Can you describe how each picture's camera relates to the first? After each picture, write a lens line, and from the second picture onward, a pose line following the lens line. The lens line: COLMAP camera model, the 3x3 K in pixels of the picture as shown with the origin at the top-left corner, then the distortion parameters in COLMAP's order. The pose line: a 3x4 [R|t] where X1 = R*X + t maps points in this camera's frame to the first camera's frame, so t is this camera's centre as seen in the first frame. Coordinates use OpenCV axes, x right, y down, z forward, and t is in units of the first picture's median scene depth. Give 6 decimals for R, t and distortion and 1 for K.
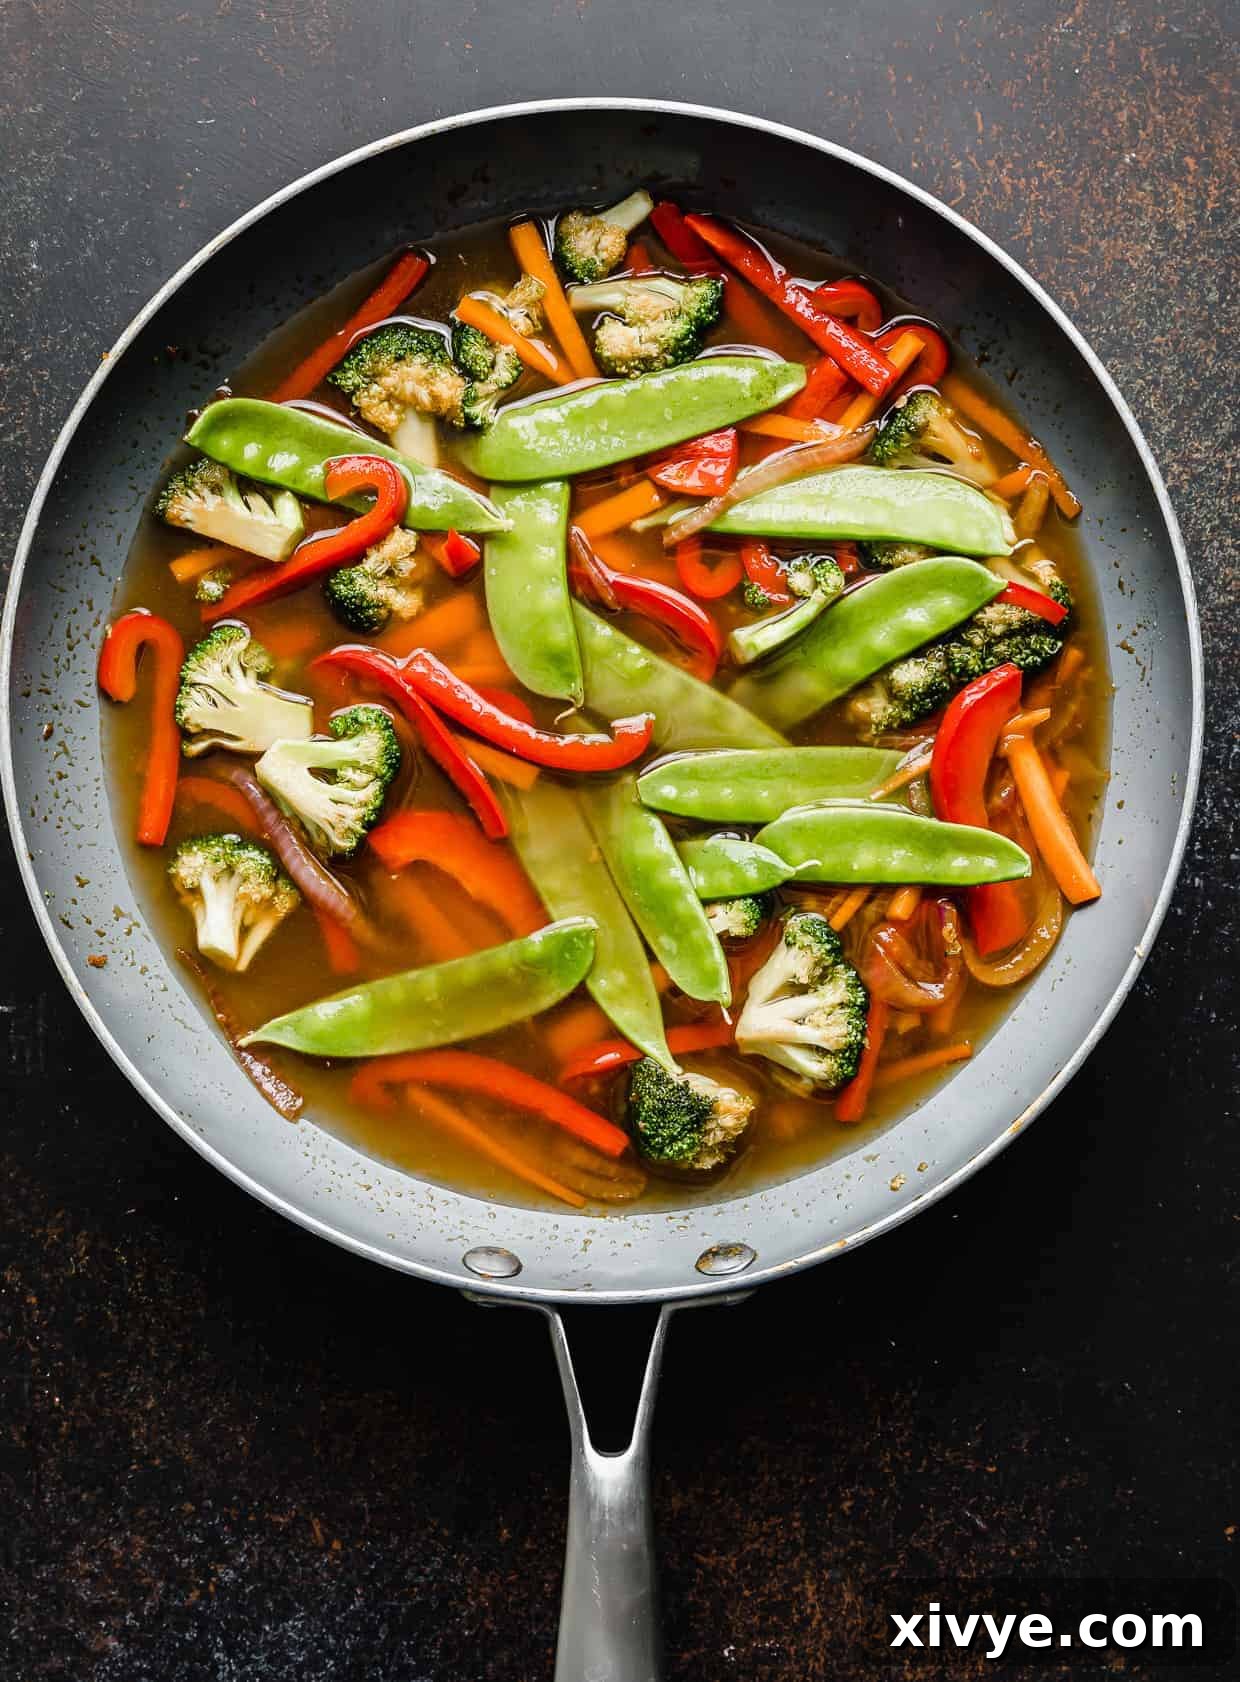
lens RADIAL K [[752.9, 0, 655.5], [0, 752.9, 879.6], [0, 0, 1]] dist [-0.004371, 0.001055]
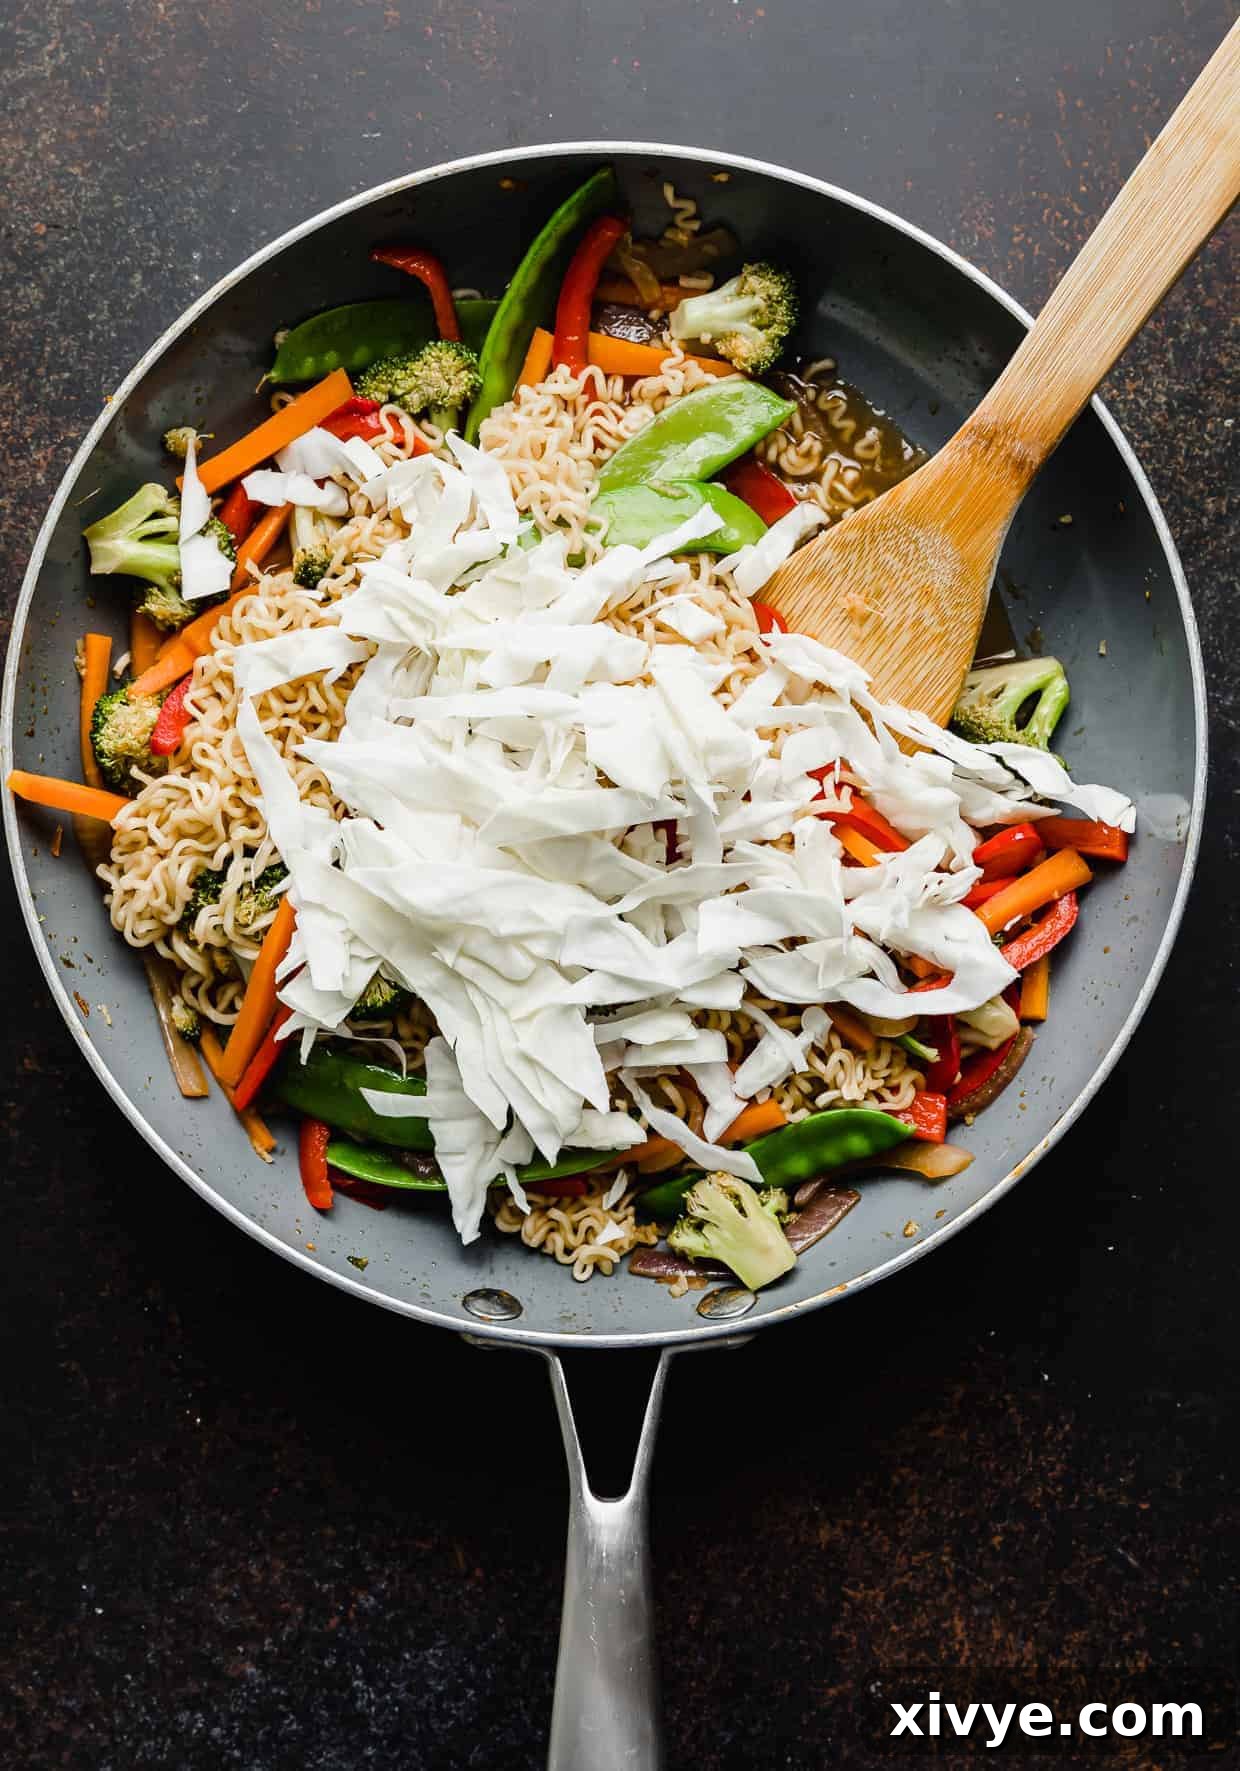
lens RADIAL K [[753.2, 0, 644.6], [0, 753.2, 919.2], [0, 0, 1]] dist [-0.002676, 0.000550]
pose [[0.999884, 0.015158, -0.001584, -0.219031], [-0.015166, 0.999872, -0.005154, 0.029925], [0.001505, 0.005178, 0.999985, 0.007922]]
